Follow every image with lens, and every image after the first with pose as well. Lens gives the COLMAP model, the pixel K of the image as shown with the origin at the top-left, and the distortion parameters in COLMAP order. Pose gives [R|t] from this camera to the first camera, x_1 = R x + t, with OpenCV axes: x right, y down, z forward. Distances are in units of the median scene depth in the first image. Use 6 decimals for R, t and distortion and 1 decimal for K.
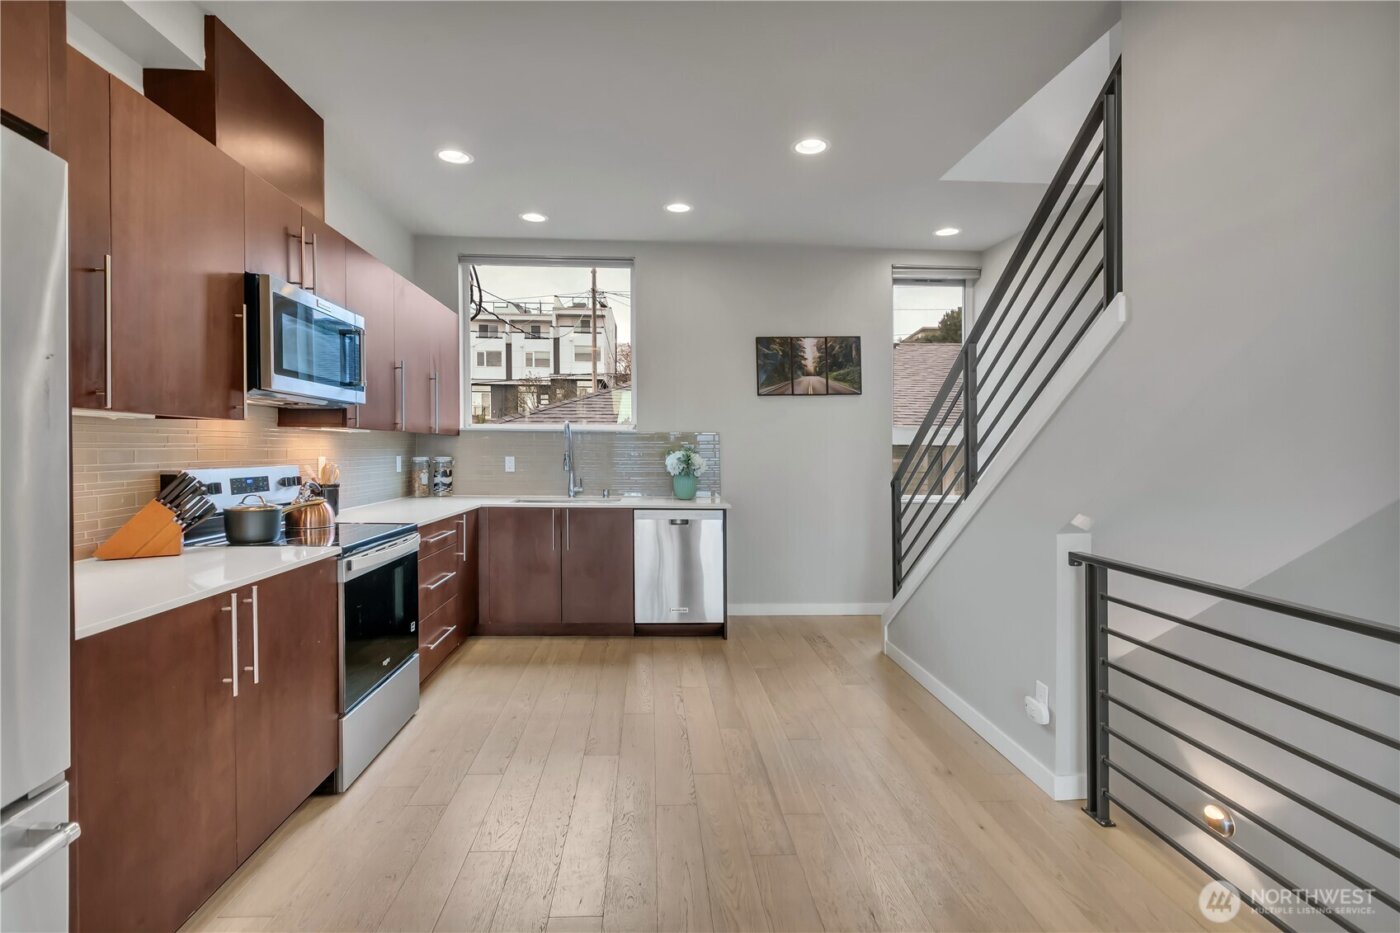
lens RADIAL K [[644.5, 0, 693.4], [0, 644.5, 453.2], [0, 0, 1]] dist [-0.001187, -0.000108]
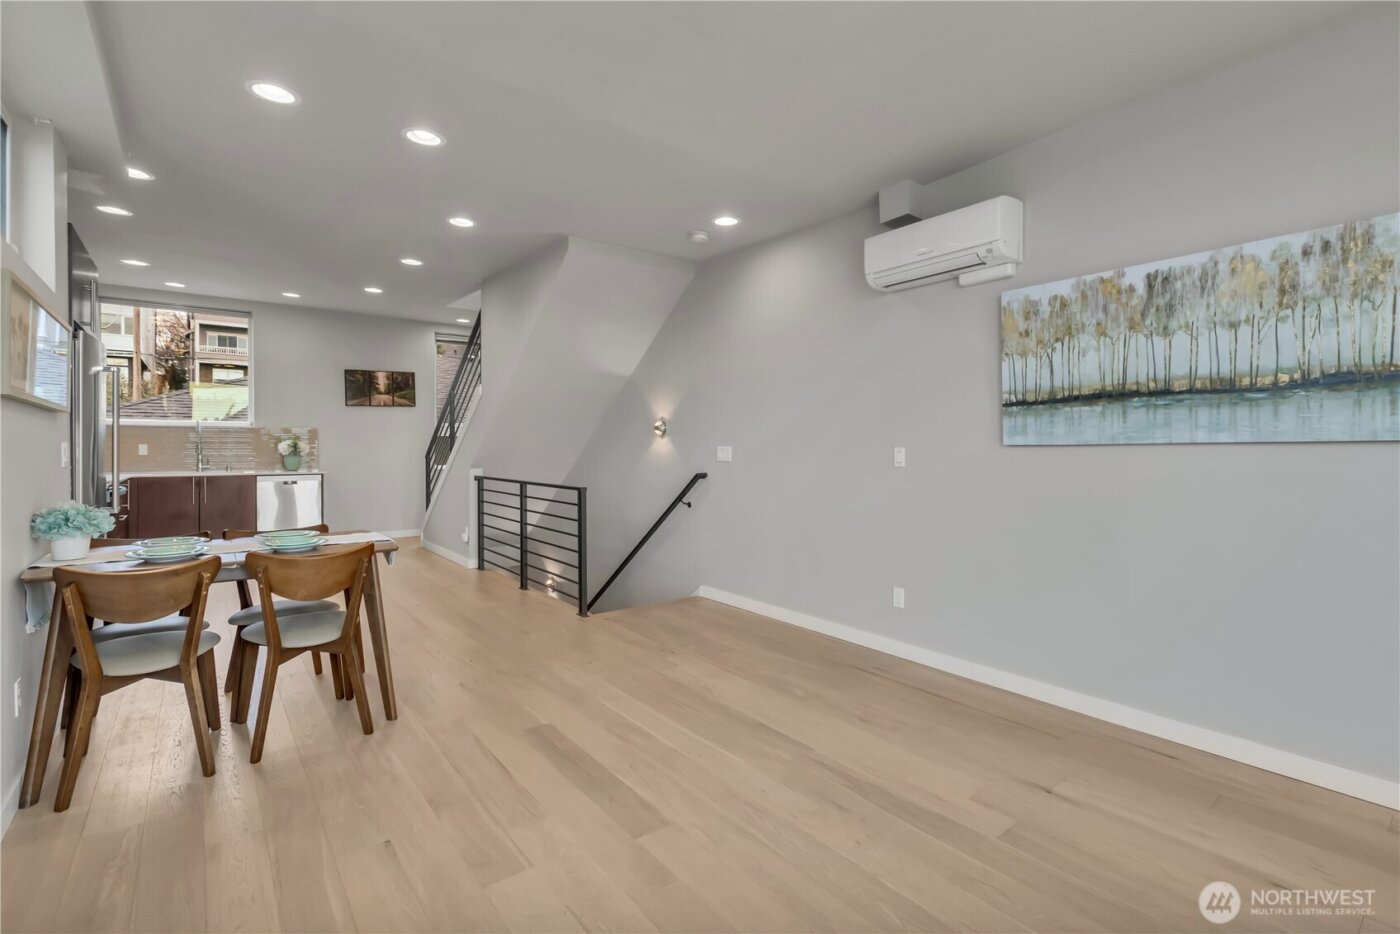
lens RADIAL K [[644.5, 0, 705.3], [0, 644.5, 435.9], [0, 0, 1]] dist [-0.001187, -0.000108]
pose [[0.827722, 0.002774, 0.561131, -0.068999], [0.006763, 0.999866, -0.014920, 0.019439], [-0.561097, 0.016145, 0.827593, -0.963427]]
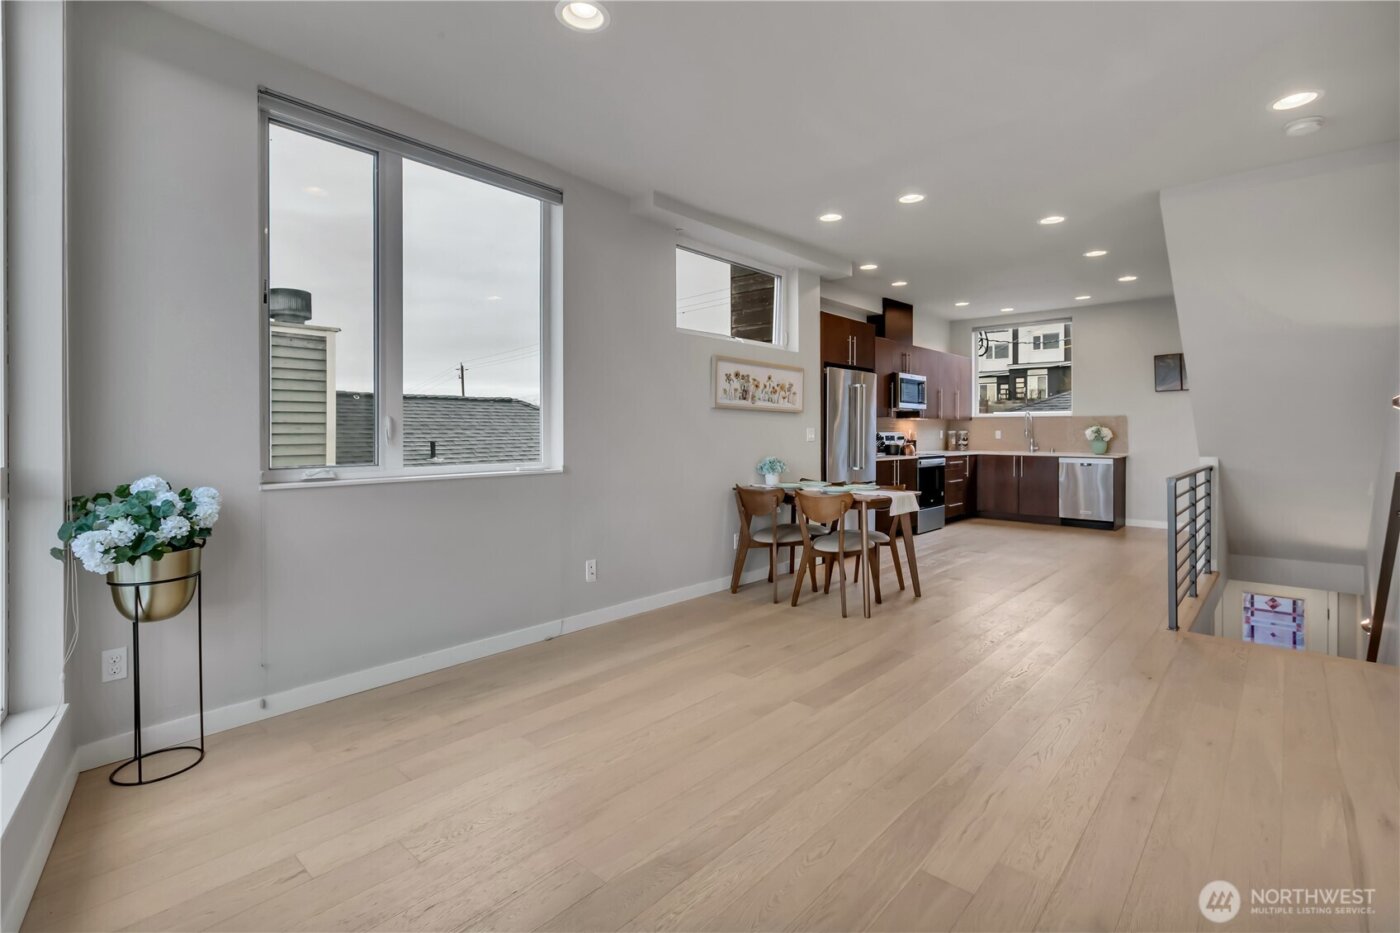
lens RADIAL K [[644.5, 0, 714.4], [0, 644.5, 449.5], [0, 0, 1]] dist [-0.001187, -0.000108]
pose [[0.700451, 0.013515, -0.713573, 0.560466], [0.000647, 0.999808, 0.019571, 0.026923], [0.713700, -0.014171, 0.700308, -1.070741]]
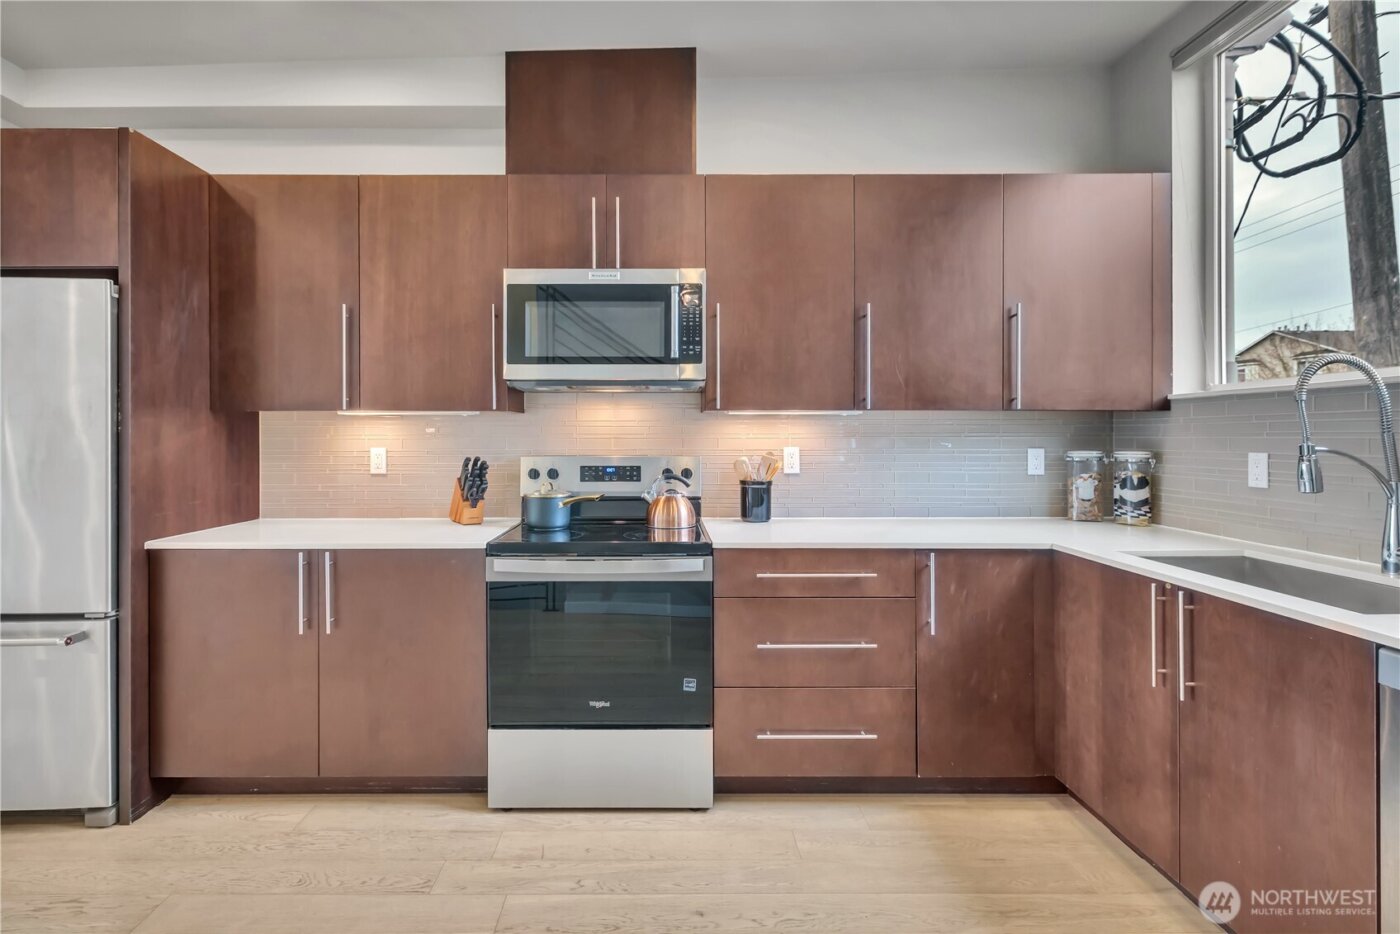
lens RADIAL K [[674.1, 0, 675.6], [0, 674.1, 445.9], [0, 0, 1]] dist [-0.001852, 0.001729]
pose [[-0.067089, 0.005579, -0.997731, 0.221860], [-0.004493, 0.999973, 0.005894, -0.000378], [0.997737, 0.004879, -0.067062, 0.736448]]
